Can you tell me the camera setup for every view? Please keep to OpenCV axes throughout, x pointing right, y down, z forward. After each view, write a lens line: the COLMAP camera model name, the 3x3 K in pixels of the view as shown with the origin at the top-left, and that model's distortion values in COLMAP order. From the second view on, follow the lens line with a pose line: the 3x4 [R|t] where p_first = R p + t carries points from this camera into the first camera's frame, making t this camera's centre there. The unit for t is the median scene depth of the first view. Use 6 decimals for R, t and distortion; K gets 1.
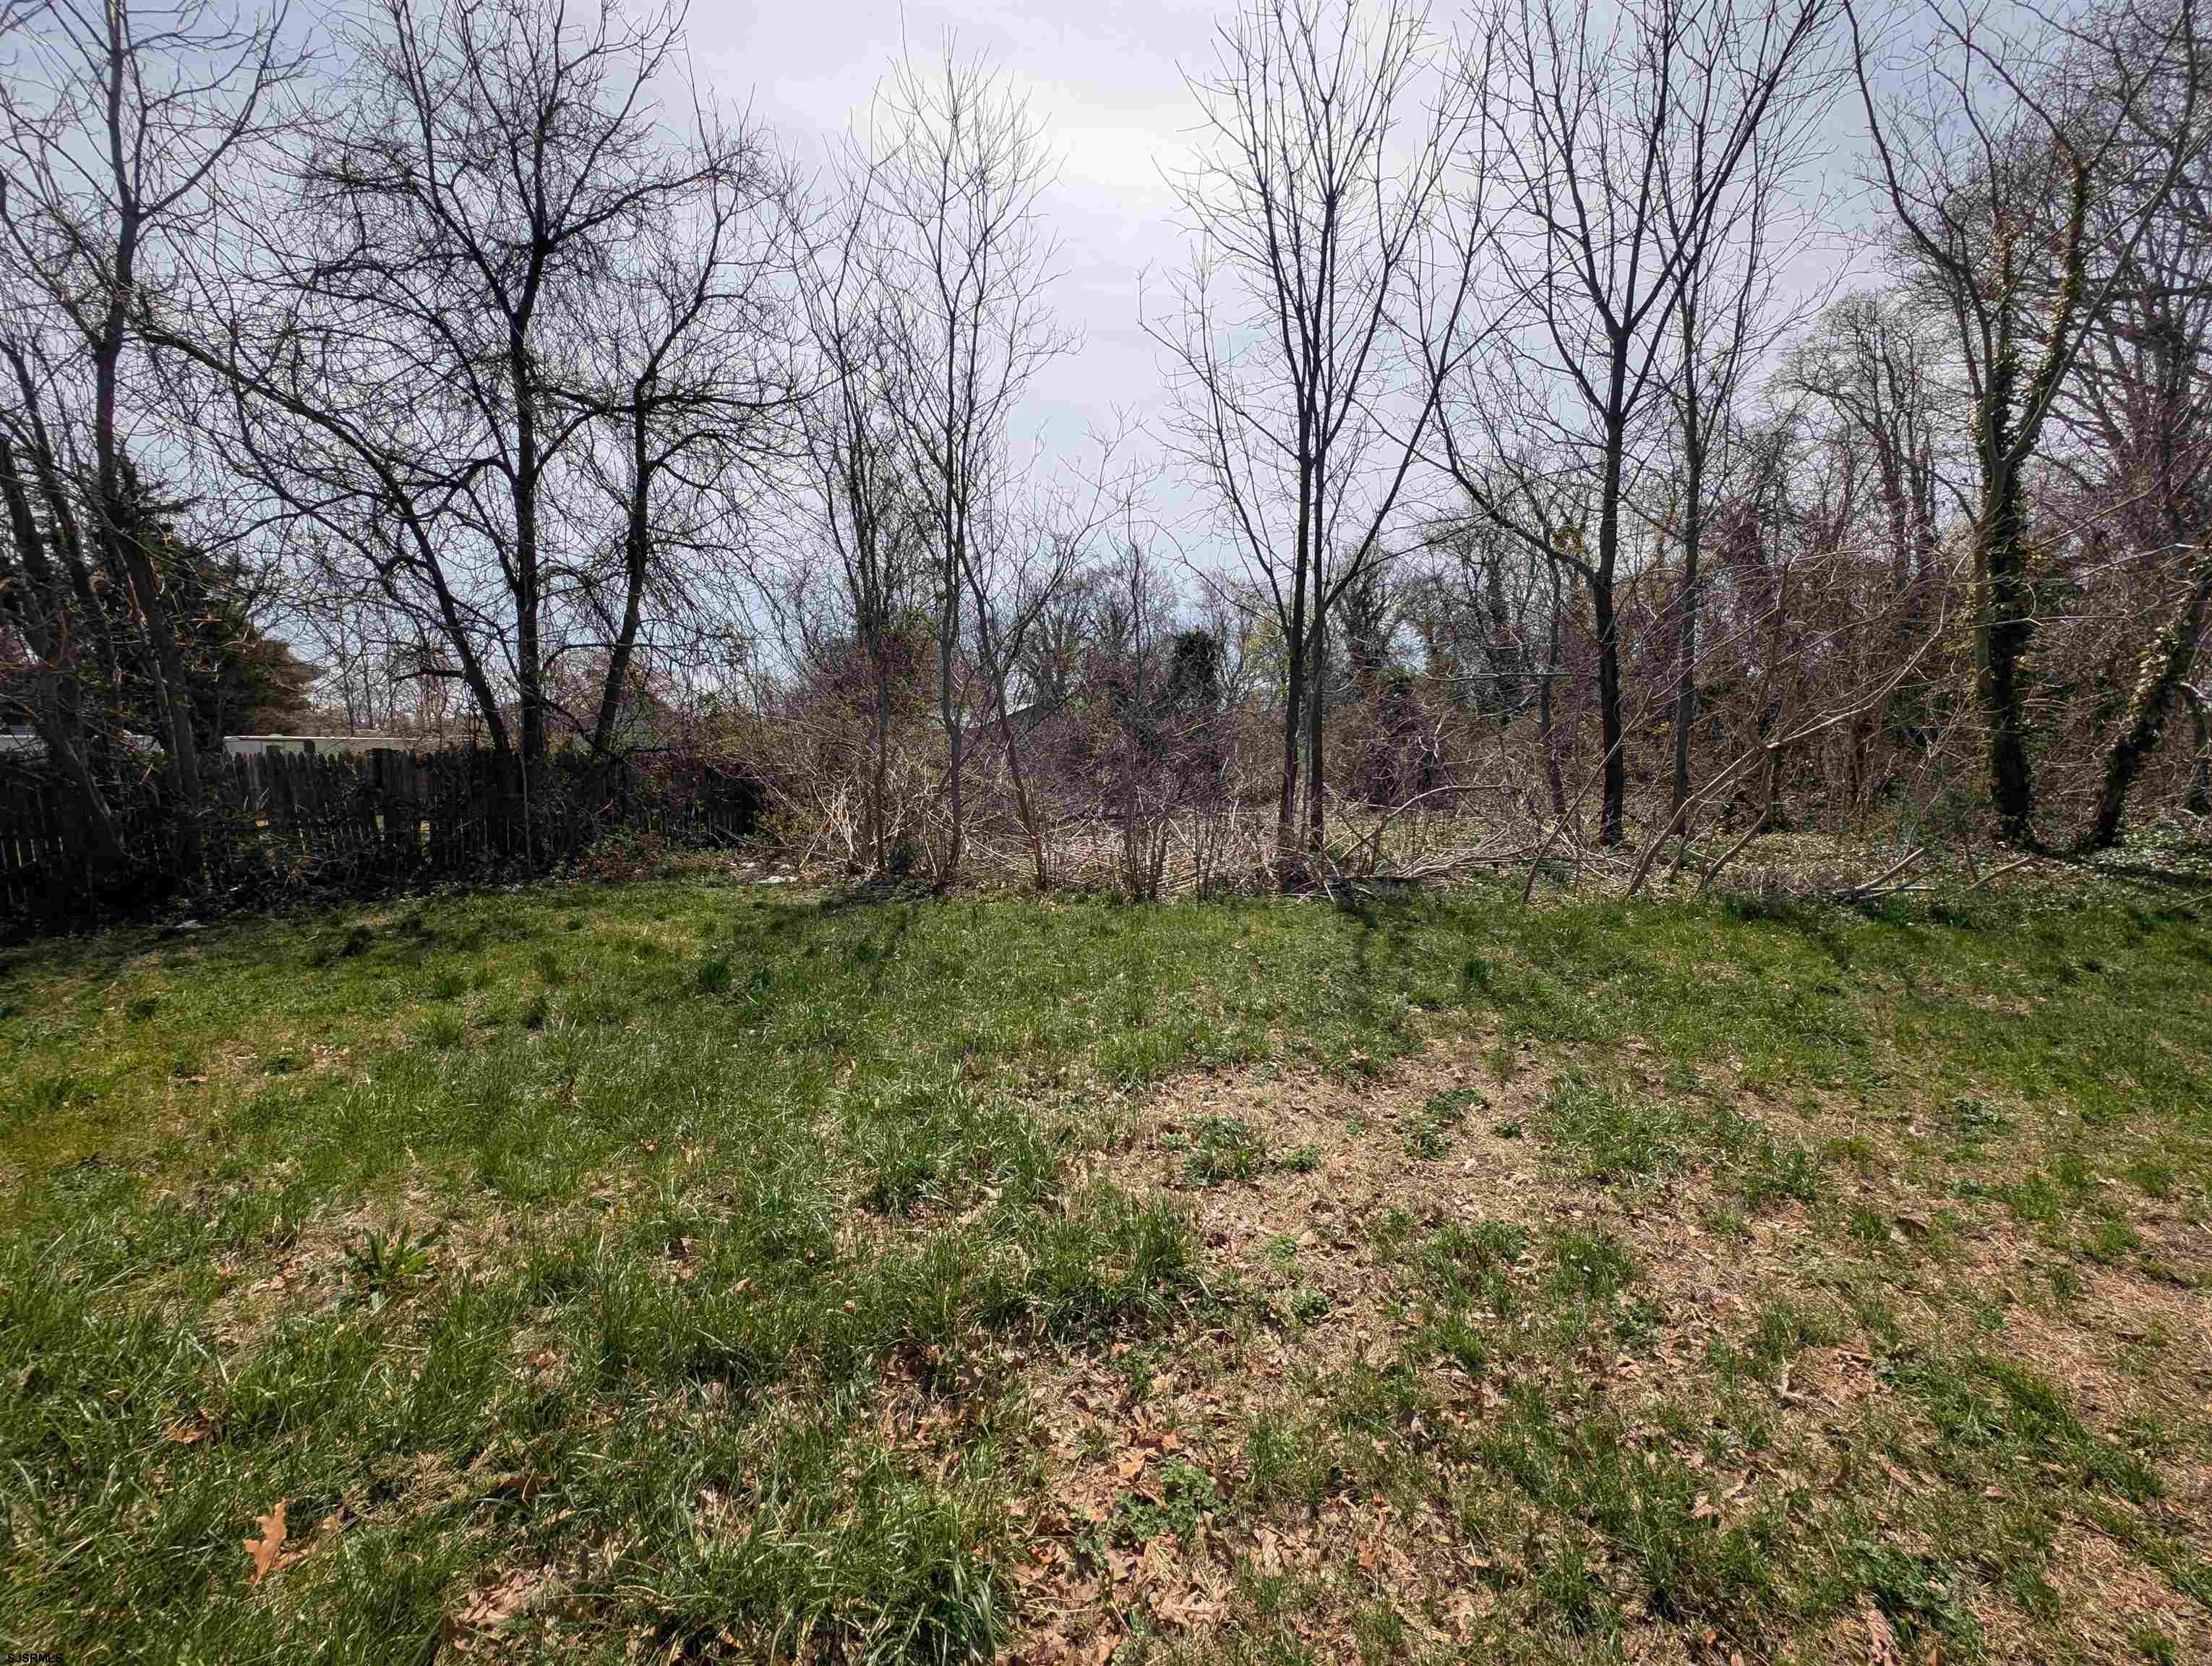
lens RADIAL K [[824.3, 0, 1105.4], [0, 824.3, 835.9], [0, 0, 1]] dist [-0.006047, 0.000295]
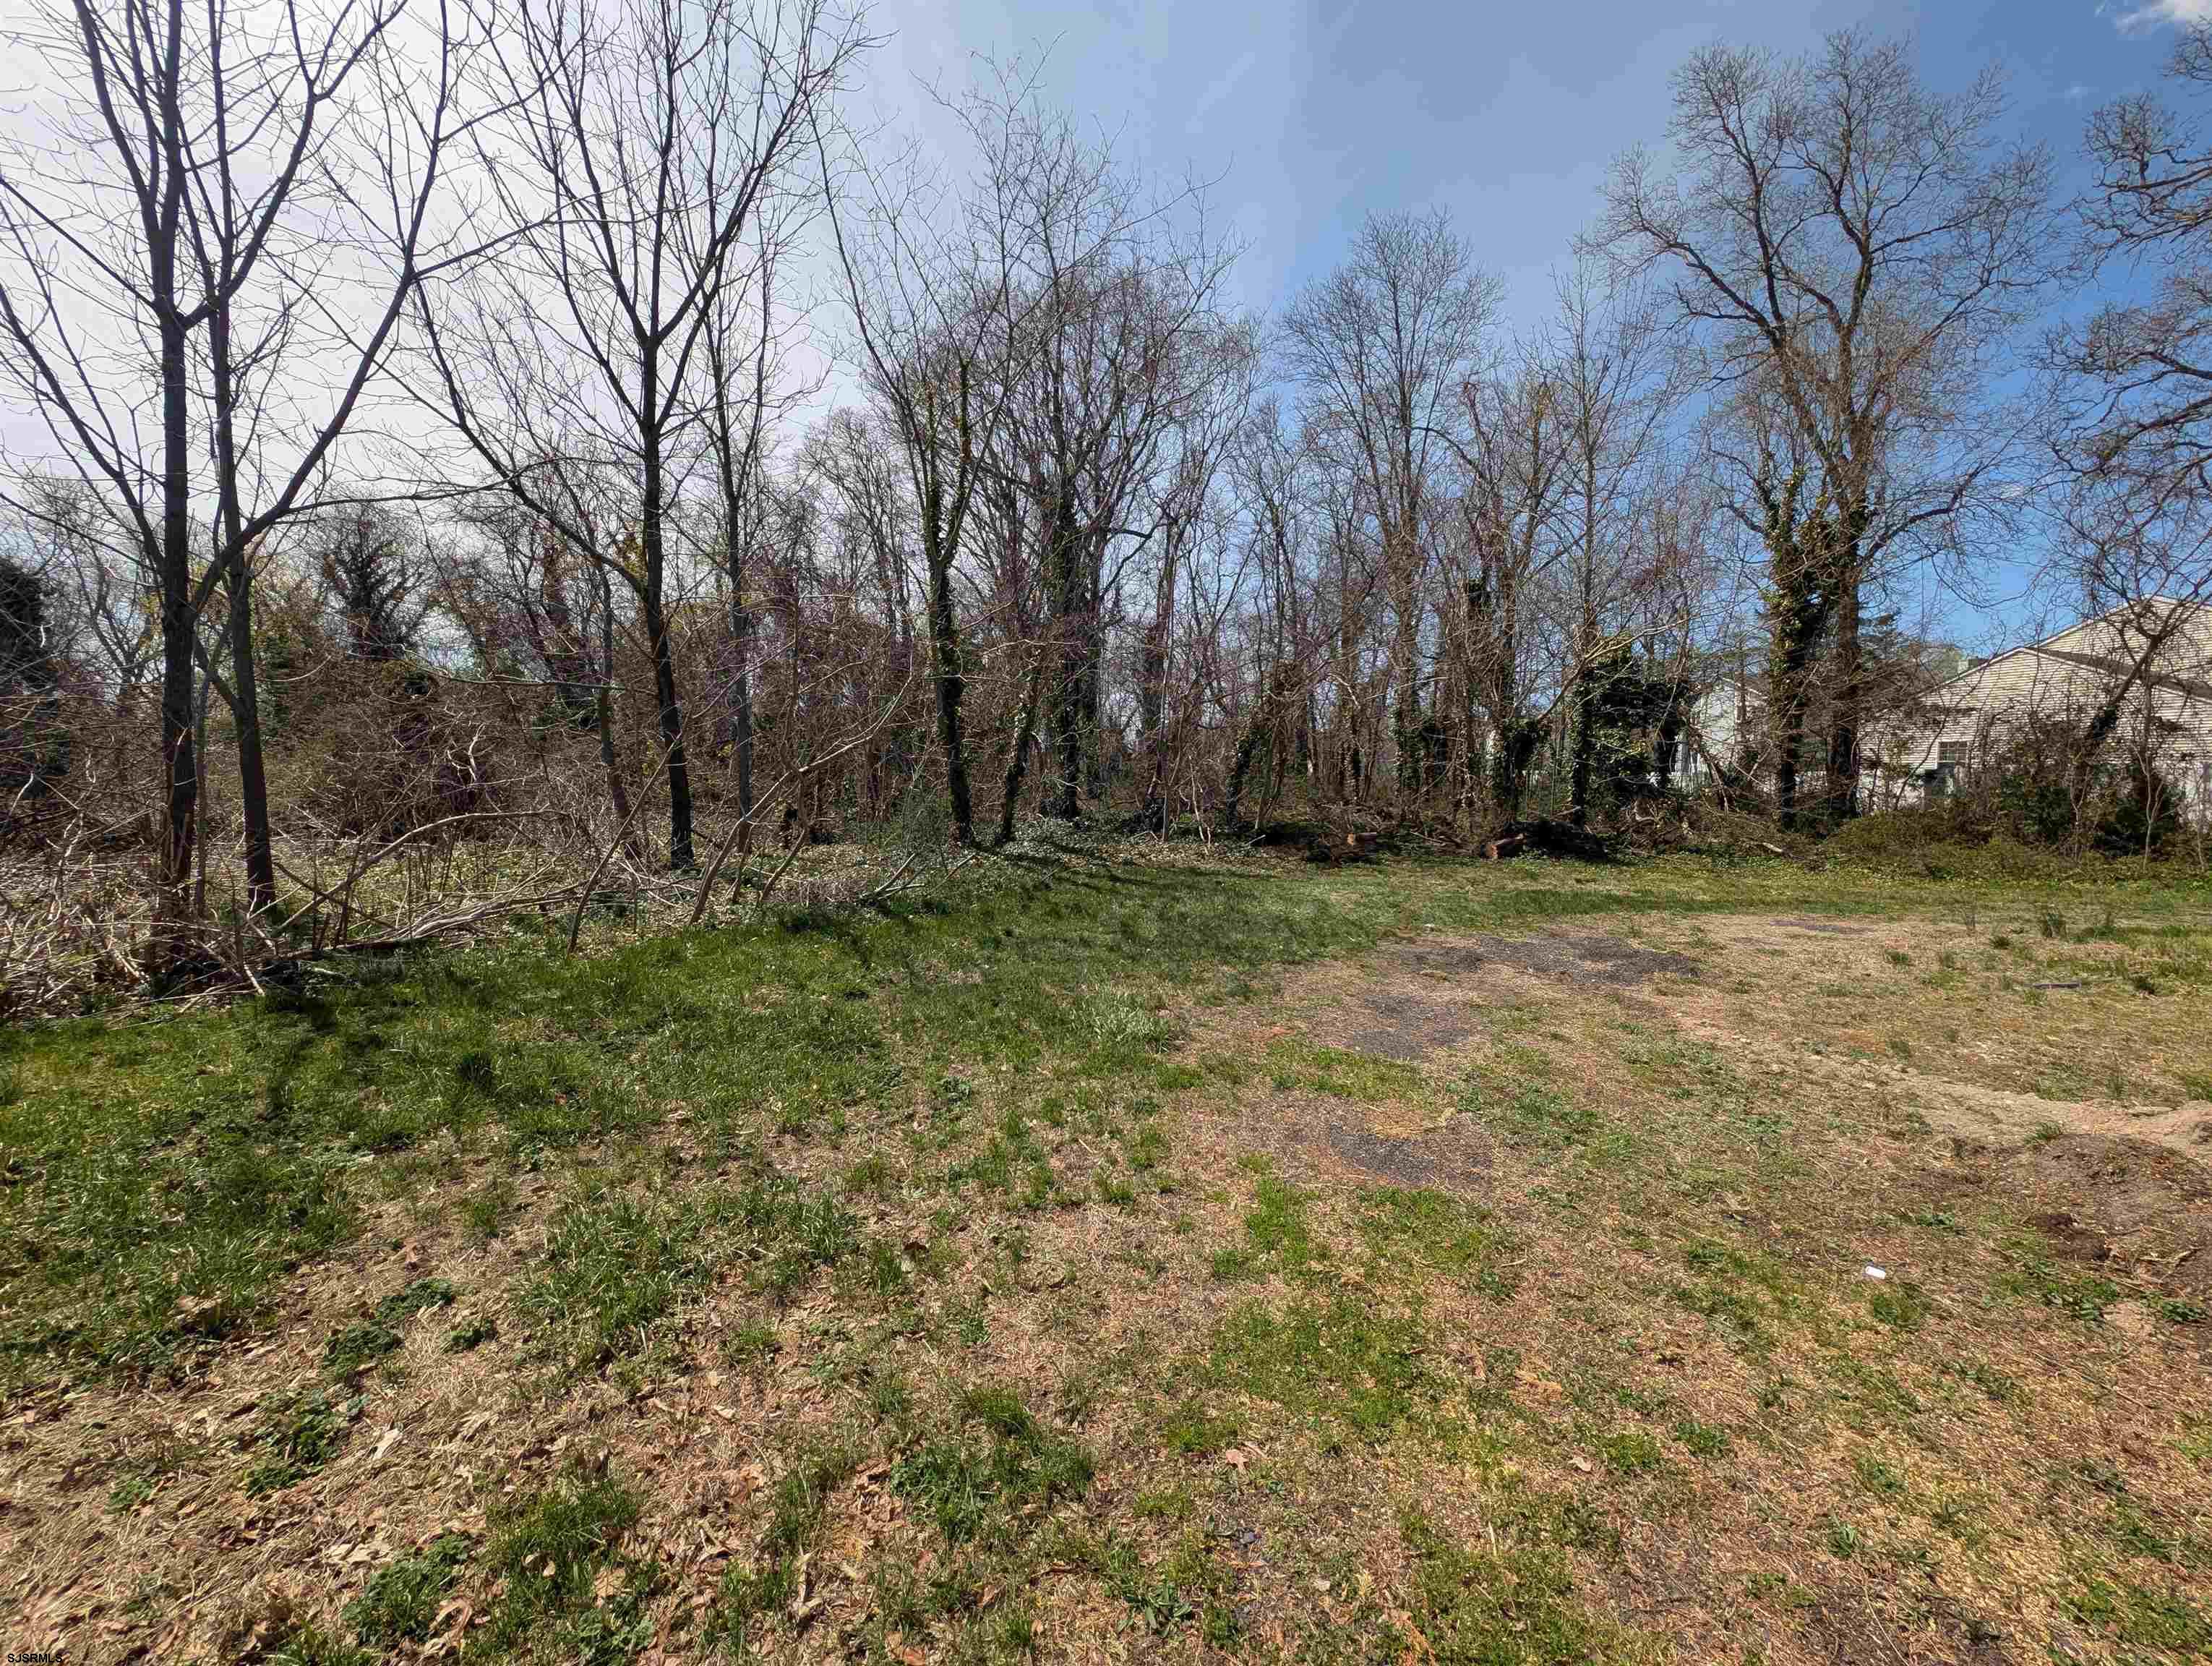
lens RADIAL K [[824.3, 0, 1104.8], [0, 824.3, 830.6], [0, 0, 1]] dist [-0.006047, 0.000295]
pose [[0.535489, -0.047482, 0.843207, 0.090163], [0.072785, 0.997298, 0.009935, -0.009310], [-0.841400, 0.056053, 0.537498, 0.074365]]
